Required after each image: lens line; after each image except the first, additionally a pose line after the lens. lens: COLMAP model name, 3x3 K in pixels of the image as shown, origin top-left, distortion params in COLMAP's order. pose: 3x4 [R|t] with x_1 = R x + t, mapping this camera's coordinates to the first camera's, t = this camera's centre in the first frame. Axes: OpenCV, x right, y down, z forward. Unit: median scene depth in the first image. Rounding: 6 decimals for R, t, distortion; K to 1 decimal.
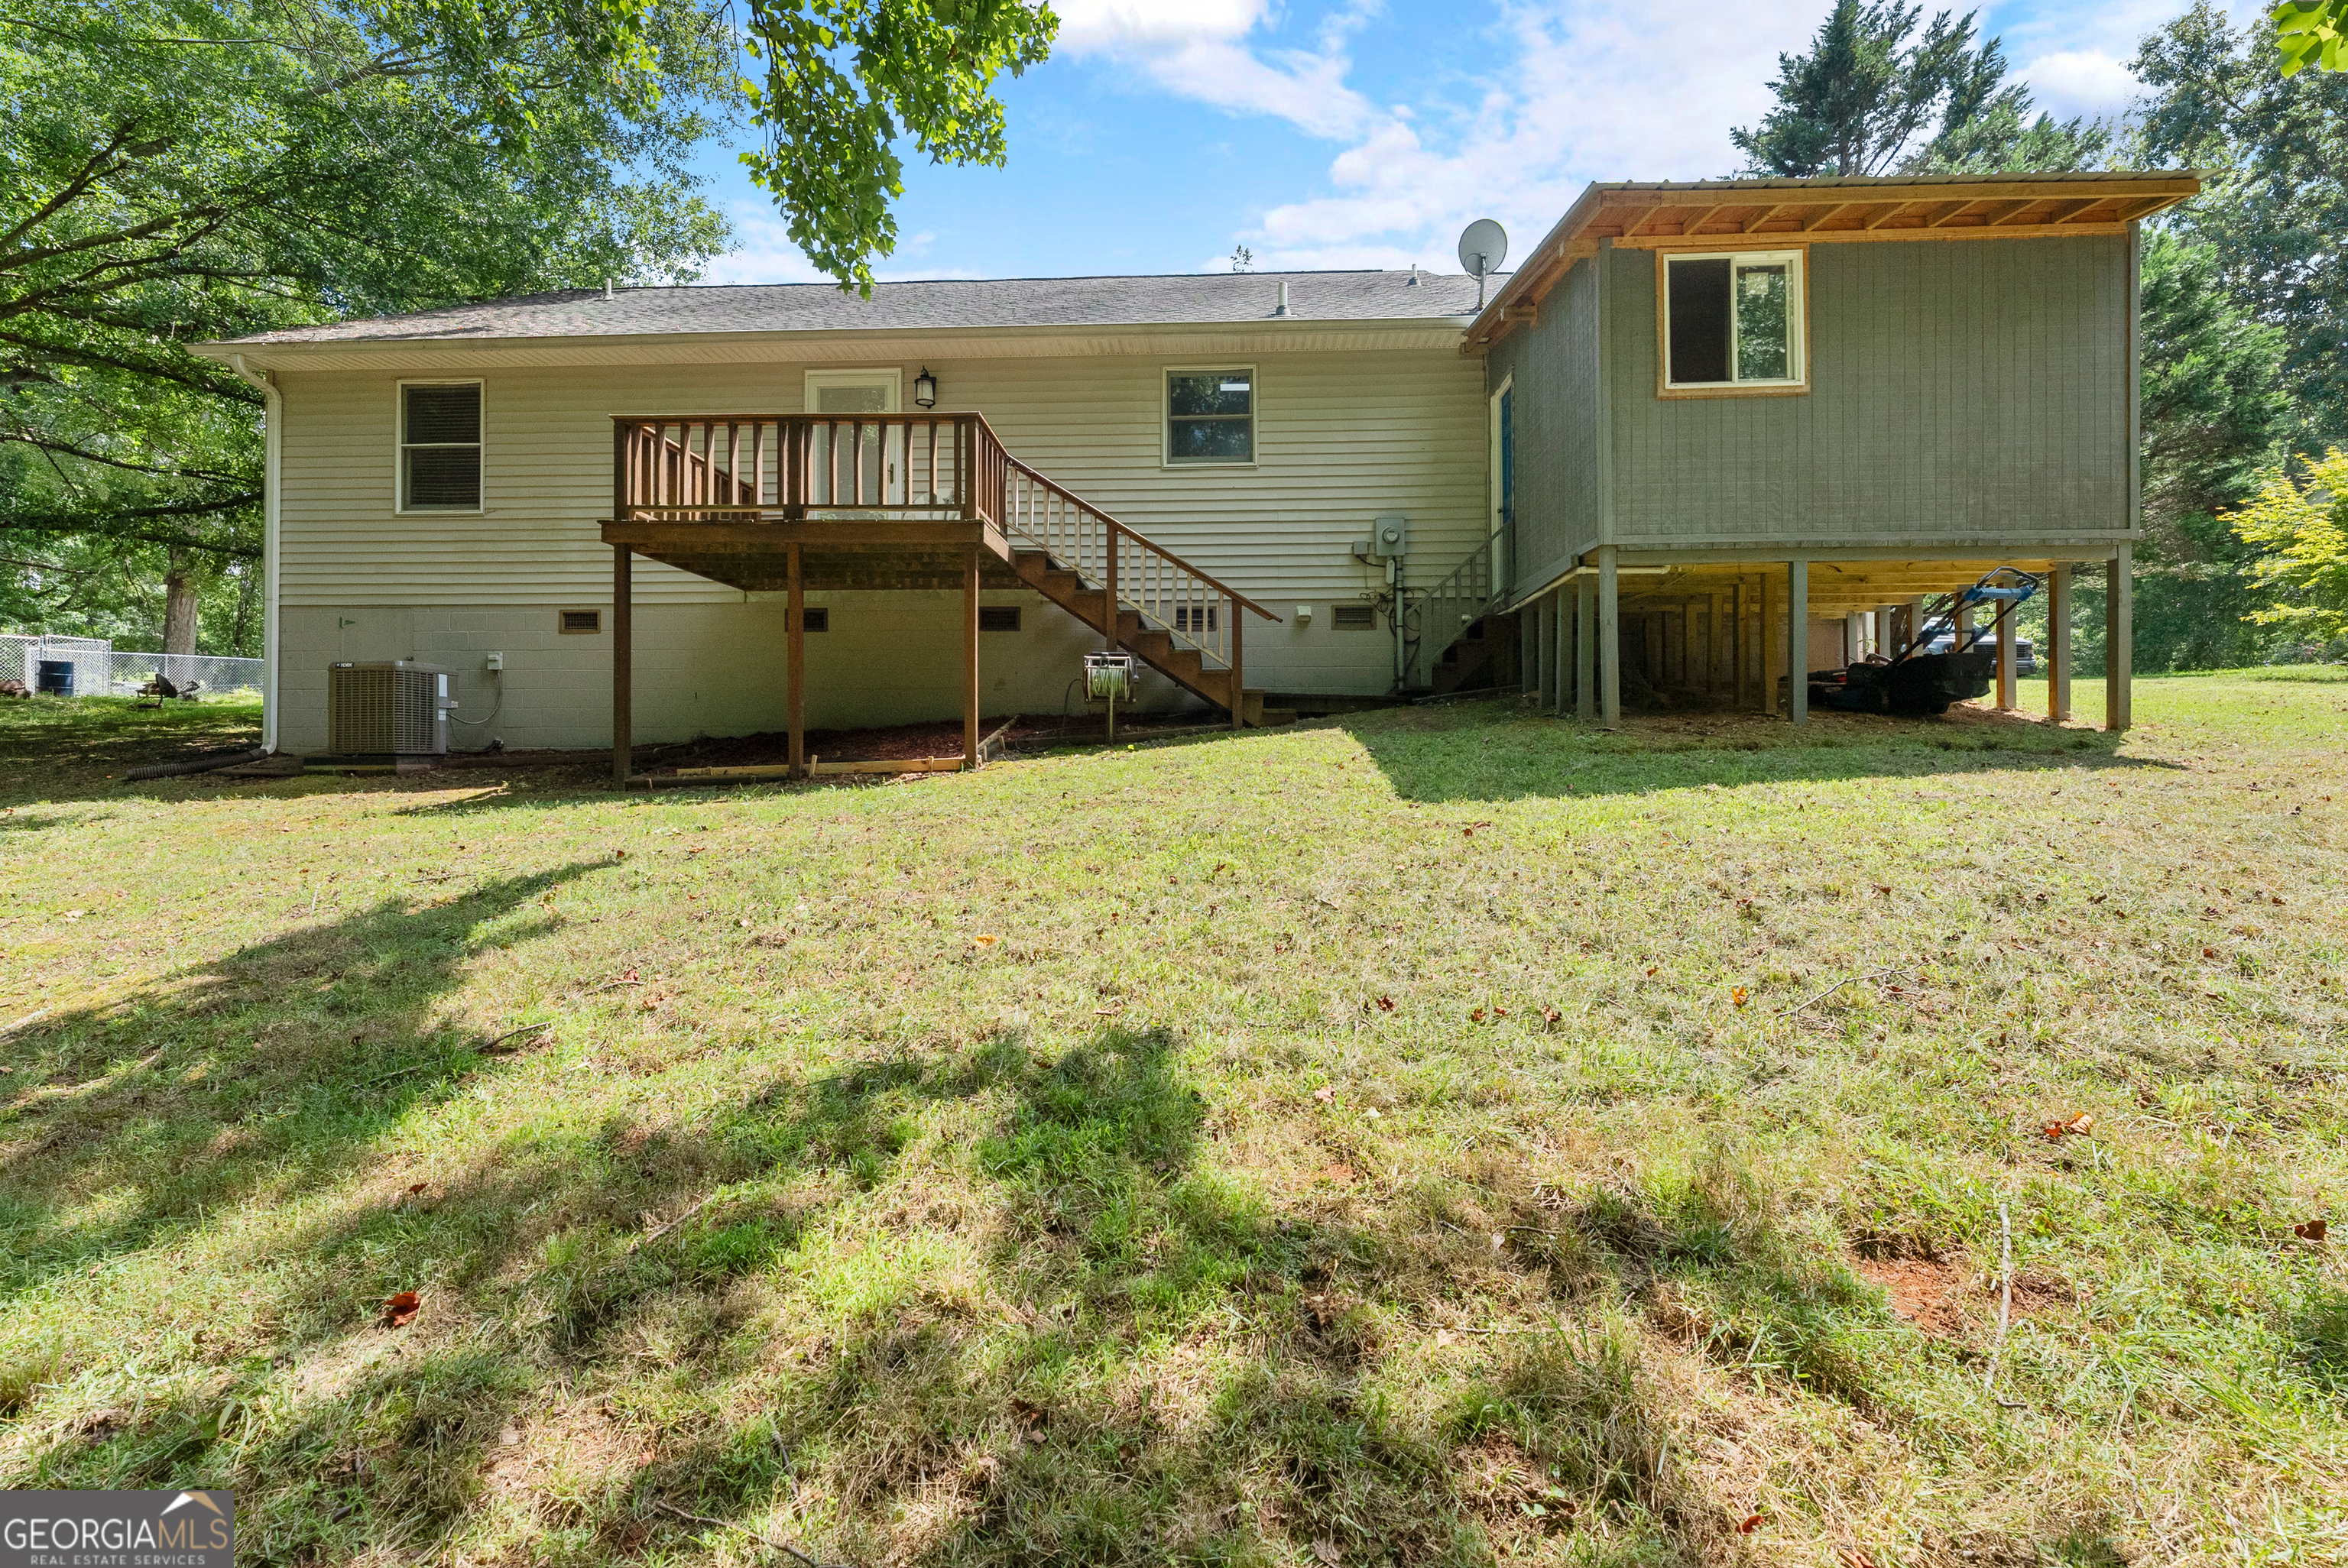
lens RADIAL K [[994.3, 0, 1172.7], [0, 994.3, 746.6], [0, 0, 1]] dist [-0.000066, -0.000125]
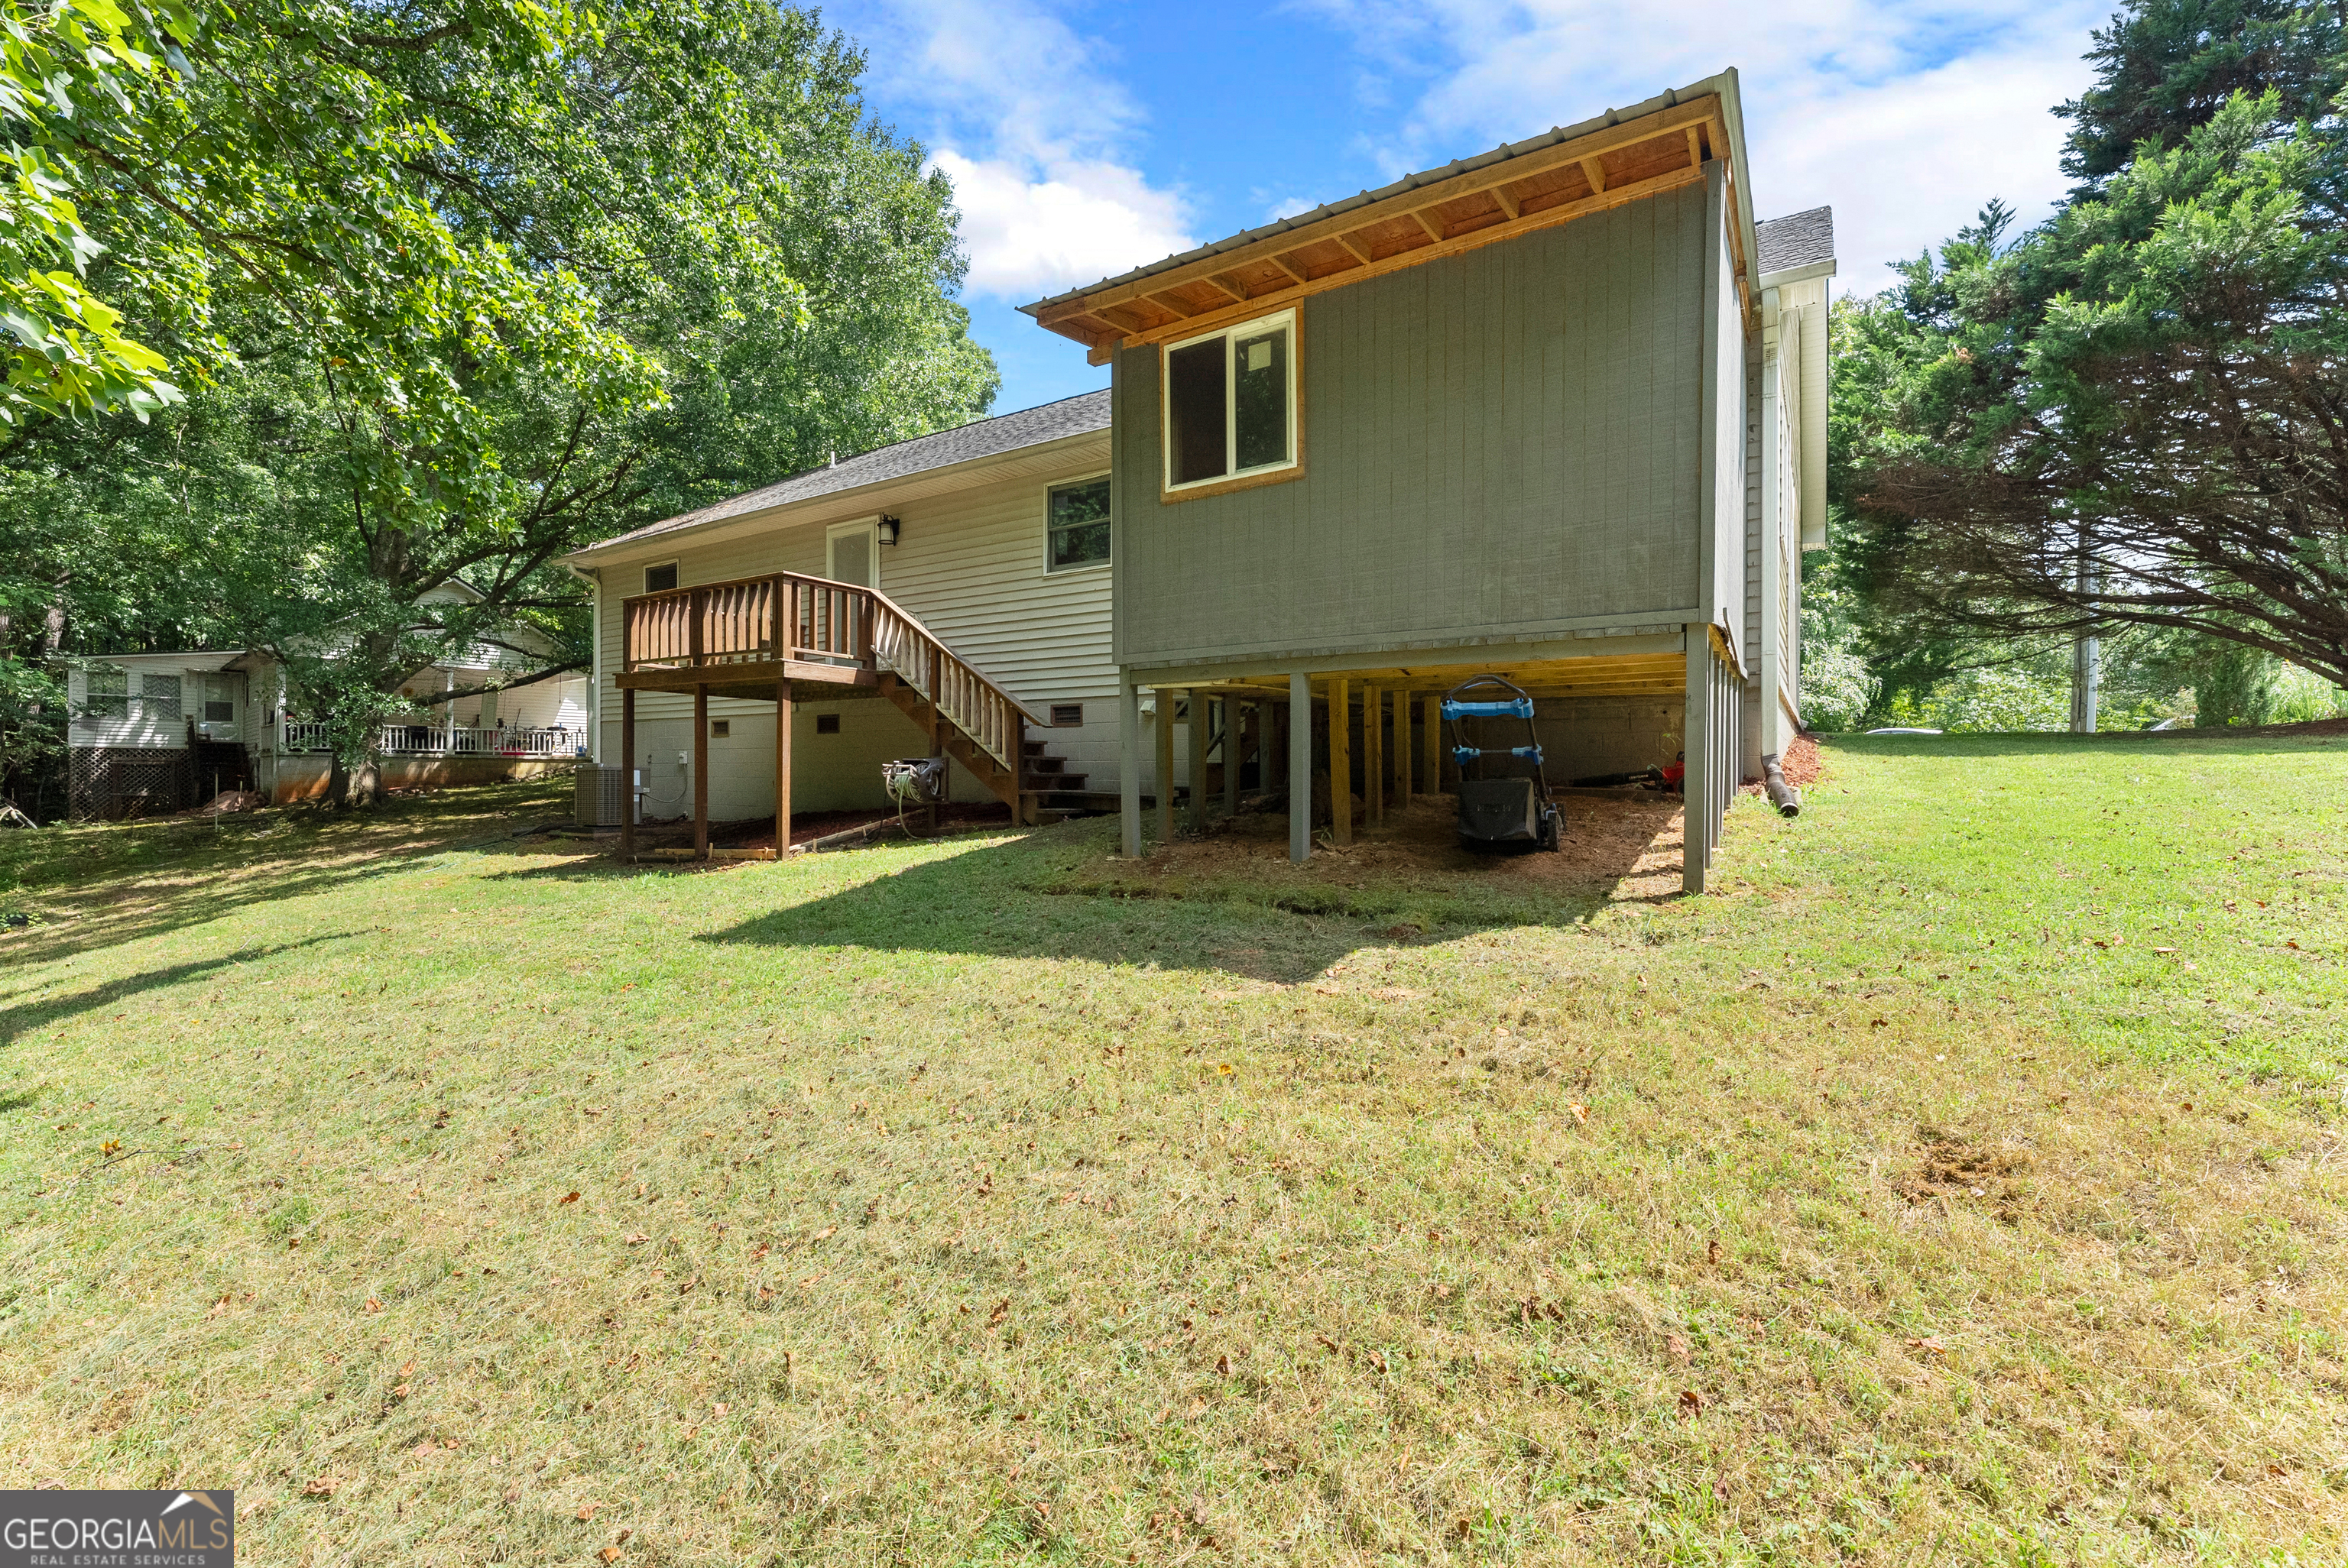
lens RADIAL K [[971.5, 0, 1174.0], [0, 971.5, 784.0], [0, 0, 1]] dist [-0.001305, -0.000012]
pose [[0.863661, 0.007526, -0.504017, 0.814438], [-0.000517, 0.999901, 0.014044, -0.087263], [0.504072, -0.011869, 0.863580, 0.189868]]
